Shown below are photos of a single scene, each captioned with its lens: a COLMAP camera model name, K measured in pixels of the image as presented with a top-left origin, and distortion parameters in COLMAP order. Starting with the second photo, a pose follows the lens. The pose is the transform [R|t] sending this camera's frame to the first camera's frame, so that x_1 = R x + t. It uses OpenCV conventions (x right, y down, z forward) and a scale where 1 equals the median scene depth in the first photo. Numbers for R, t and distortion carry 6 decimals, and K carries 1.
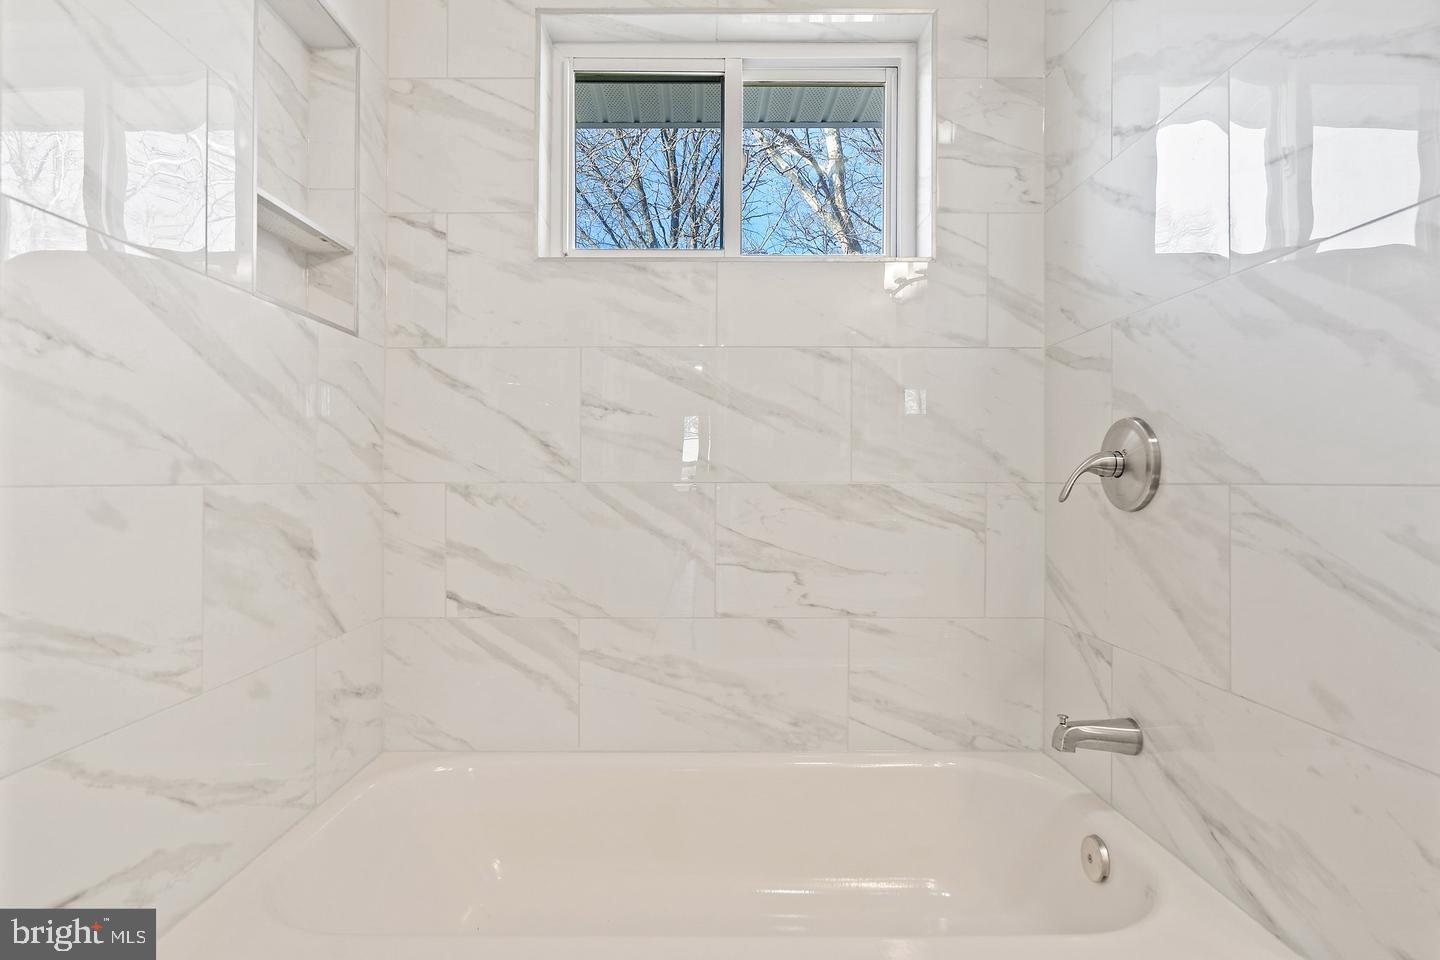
lens RADIAL K [[659.9, 0, 720.2], [0, 659.9, 489.8], [0, 0, 1]] dist [-0.000251, 0.000854]
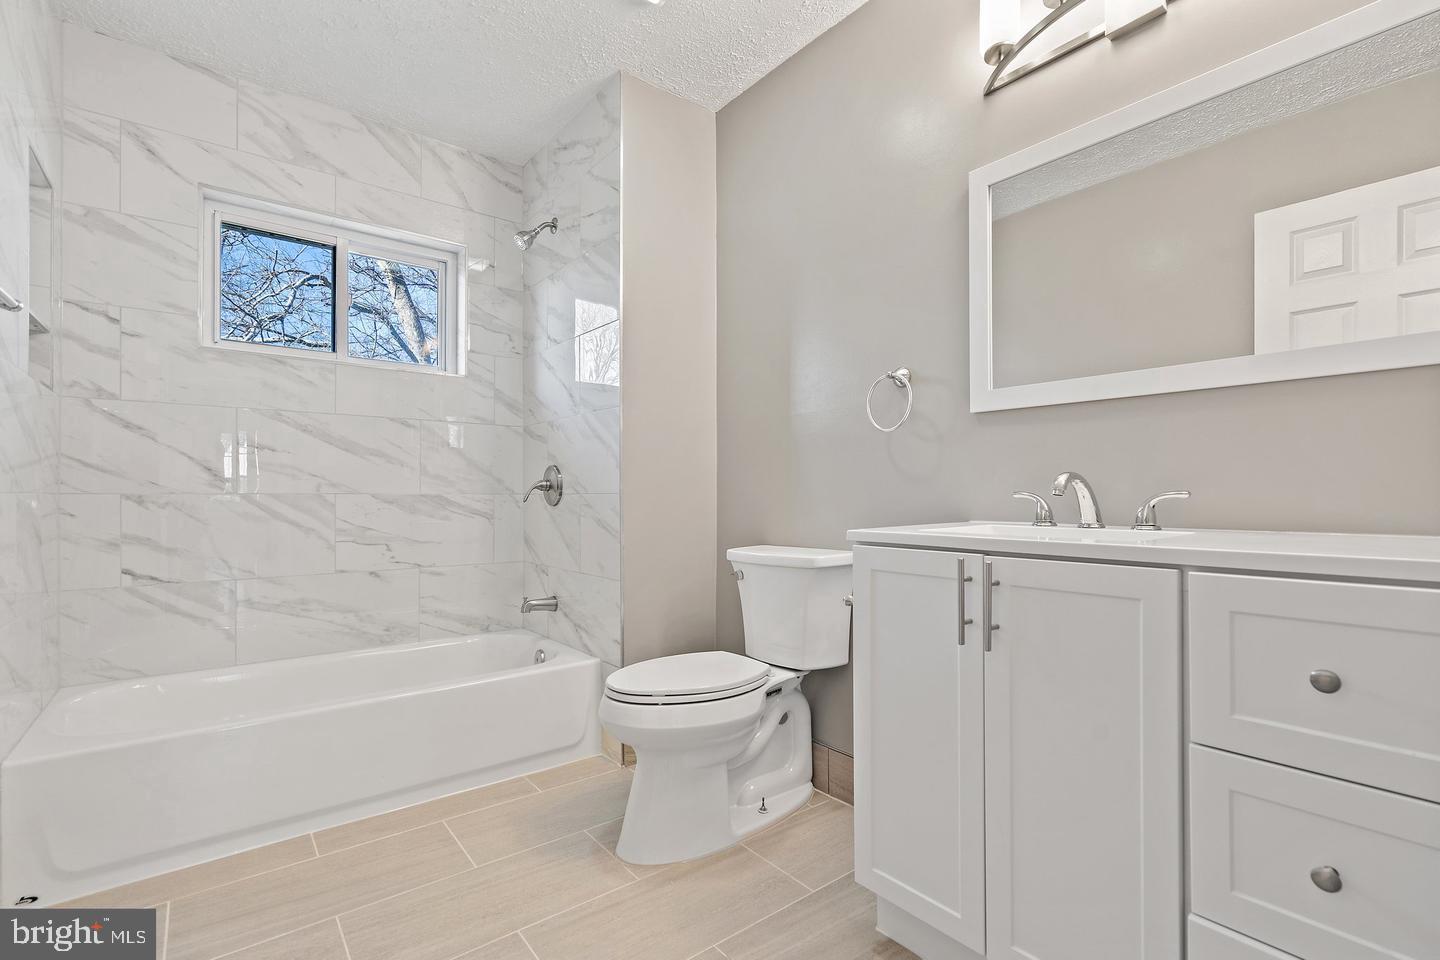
lens RADIAL K [[659.9, 0, 720.2], [0, 659.9, 489.8], [0, 0, 1]] dist [-0.000251, 0.000854]
pose [[0.784878, 0.004523, 0.619634, -0.282788], [0.010927, 0.999717, -0.021138, 0.025706], [-0.619554, 0.023362, 0.784607, -0.949709]]
